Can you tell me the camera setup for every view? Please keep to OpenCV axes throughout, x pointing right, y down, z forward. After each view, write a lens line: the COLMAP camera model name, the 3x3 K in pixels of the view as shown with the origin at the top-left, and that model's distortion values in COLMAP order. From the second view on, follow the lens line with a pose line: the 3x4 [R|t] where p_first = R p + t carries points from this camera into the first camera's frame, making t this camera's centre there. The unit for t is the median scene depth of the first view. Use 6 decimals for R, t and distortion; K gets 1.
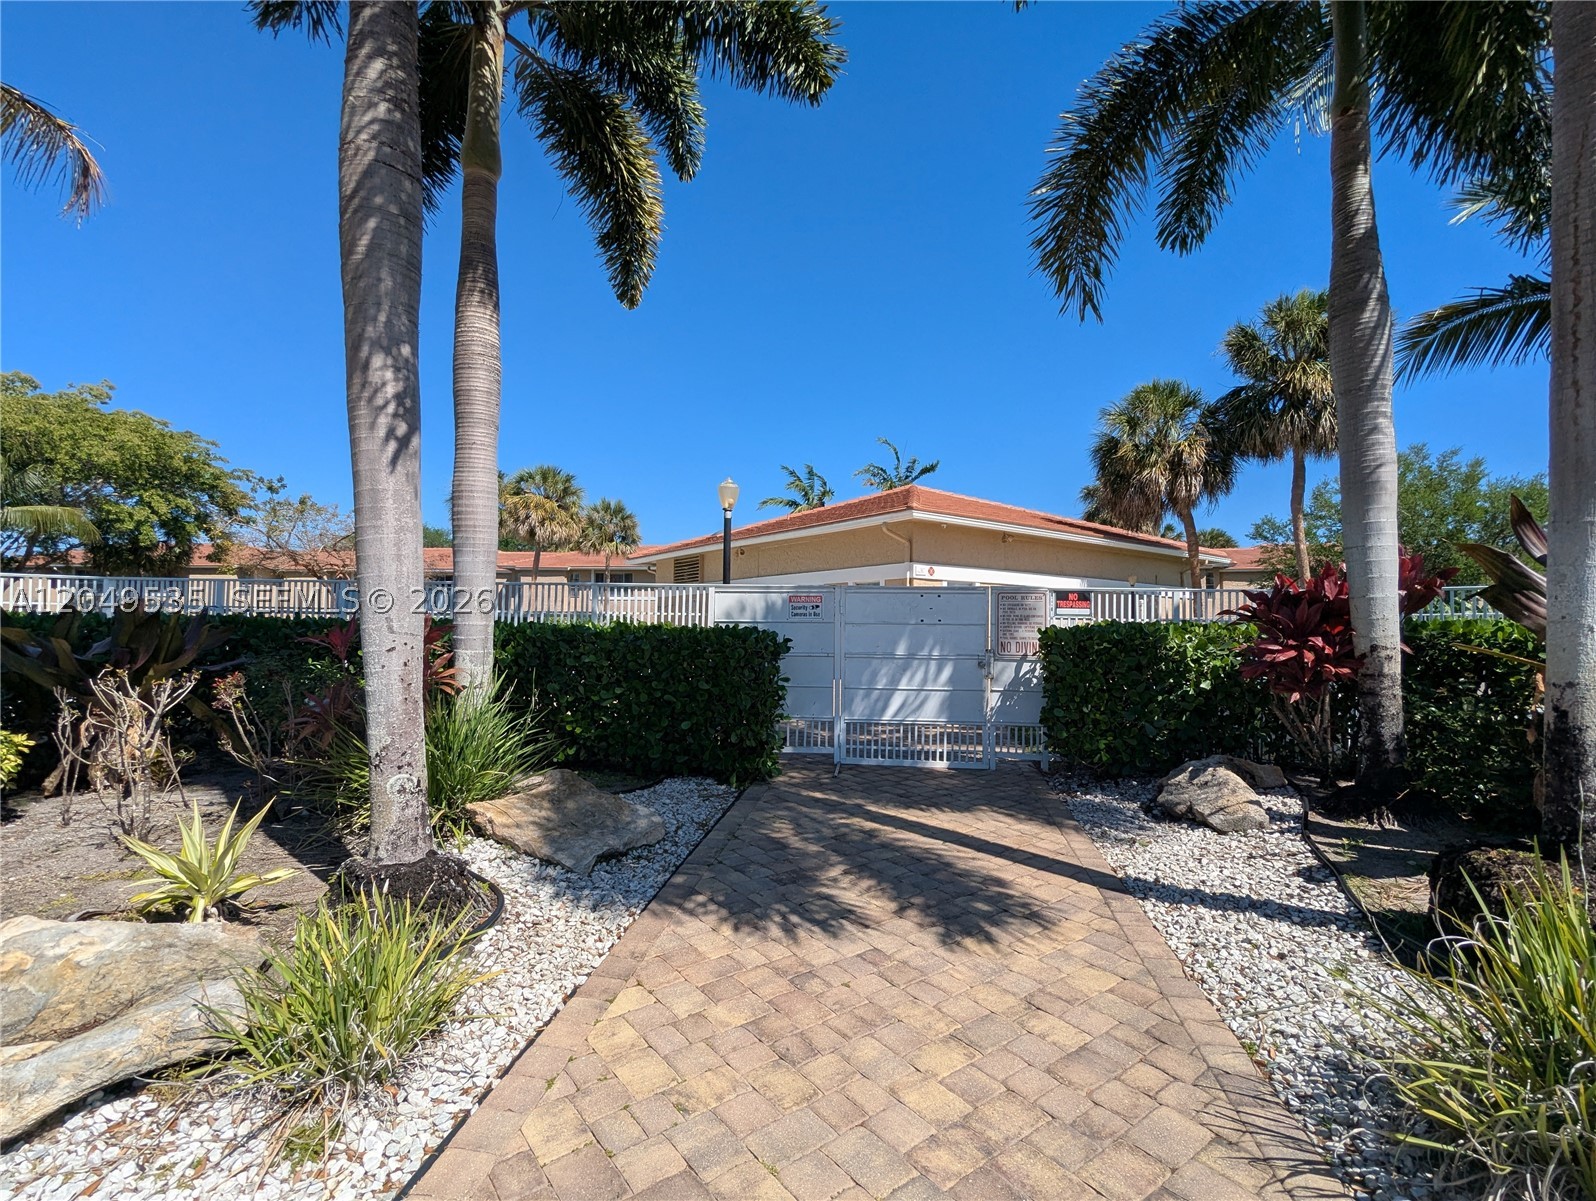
lens RADIAL K [[768.2, 0, 804.5], [0, 768.2, 637.5], [0, 0, 1]] dist [-0.001290, -0.000431]
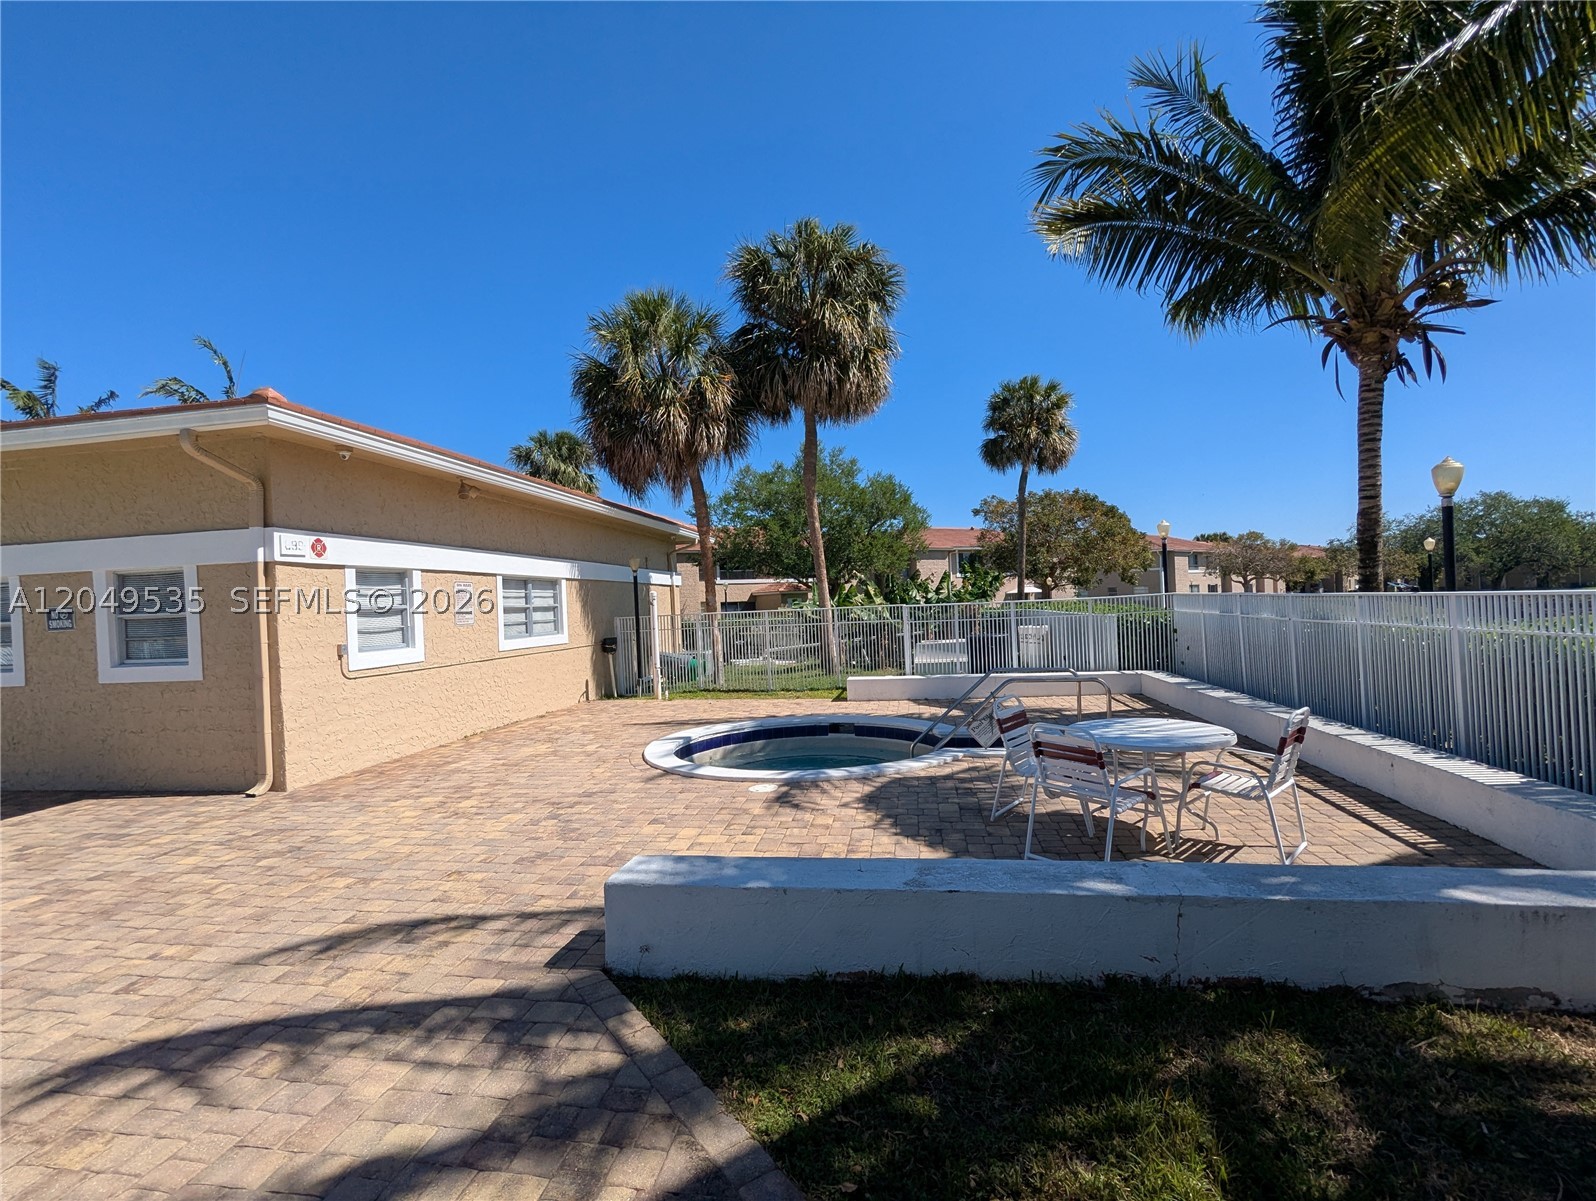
lens RADIAL K [[758.4, 0, 802.4], [0, 758.4, 601.0], [0, 0, 1]] dist [0.002840, 0.000504]
pose [[0.726995, -0.036536, 0.685670, 0.029253], [0.051554, 0.998669, -0.001447, -0.018394], [-0.684705, 0.036401, 0.727911, 0.225554]]
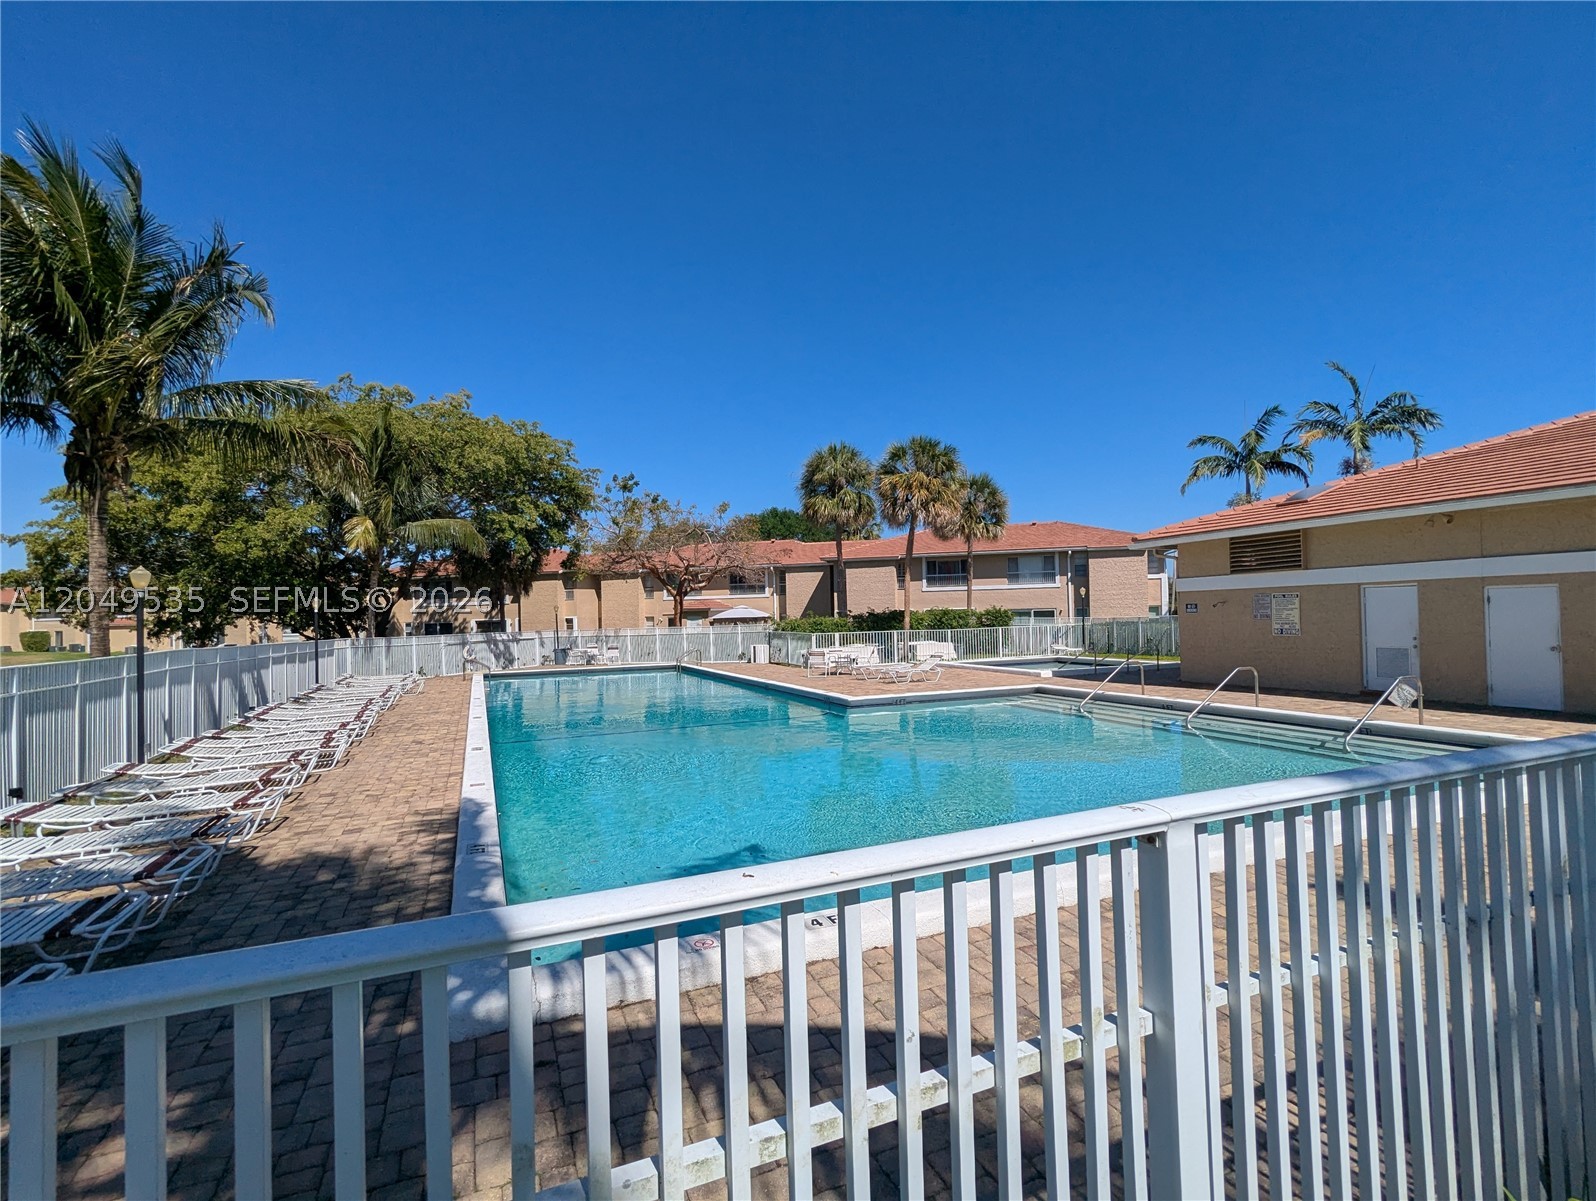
lens RADIAL K [[758.4, 0, 802.4], [0, 758.4, 601.0], [0, 0, 1]] dist [0.002840, 0.000504]
pose [[0.971237, -0.036374, -0.235321, -0.282225], [0.031352, 0.999194, -0.025049, -0.028231], [0.236042, 0.016950, 0.971595, 0.169645]]
